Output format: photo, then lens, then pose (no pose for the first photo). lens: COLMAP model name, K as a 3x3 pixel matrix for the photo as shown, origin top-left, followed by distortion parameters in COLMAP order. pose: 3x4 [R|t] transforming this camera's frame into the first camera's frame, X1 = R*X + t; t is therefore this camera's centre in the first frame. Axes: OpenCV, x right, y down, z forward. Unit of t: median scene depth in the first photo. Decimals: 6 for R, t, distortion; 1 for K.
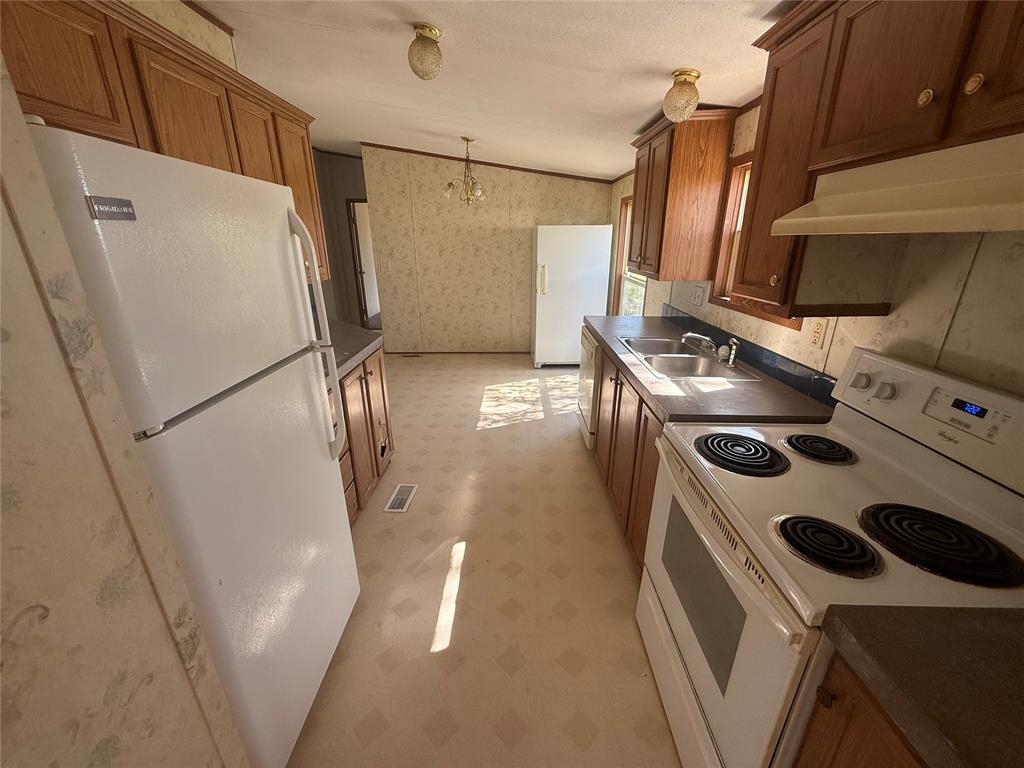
lens RADIAL K [[410.0, 0, 512.0], [0, 410.0, 384.0], [0, 0, 1]] dist [-0.002022, 0.000357]
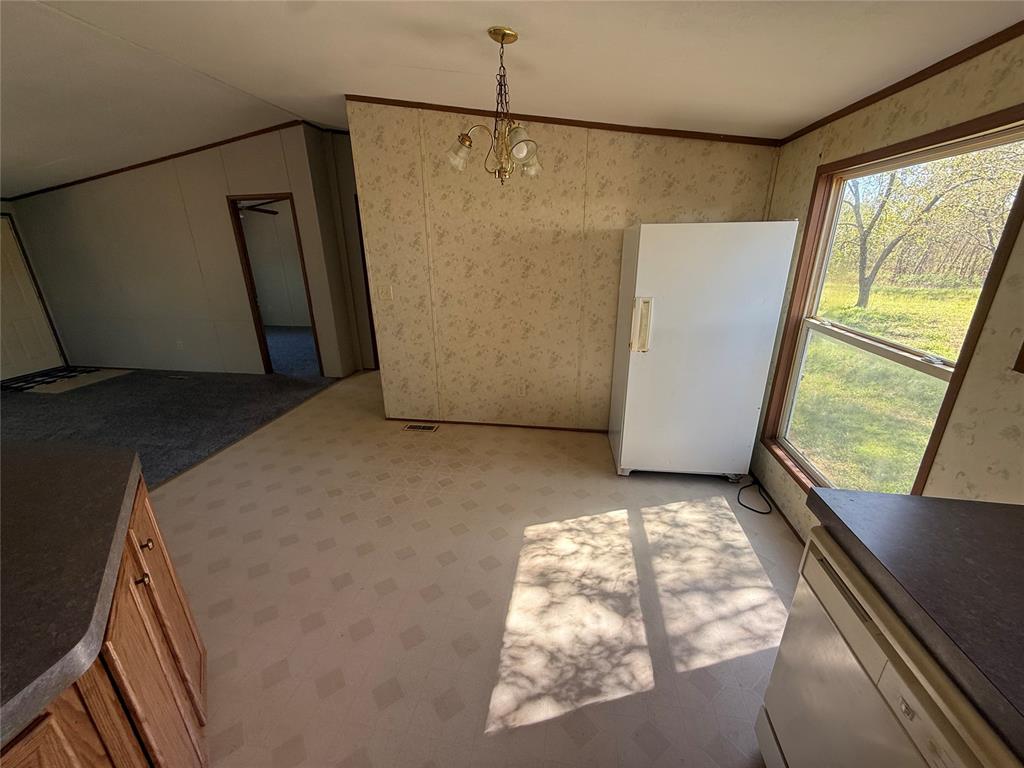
lens RADIAL K [[410.0, 0, 512.0], [0, 410.0, 384.0], [0, 0, 1]] dist [-0.002022, 0.000357]
pose [[0.988577, 0.040855, -0.145070, -0.013580], [-0.042448, 0.999067, -0.007902, -0.169615], [0.144612, 0.013970, 0.989390, 0.455103]]
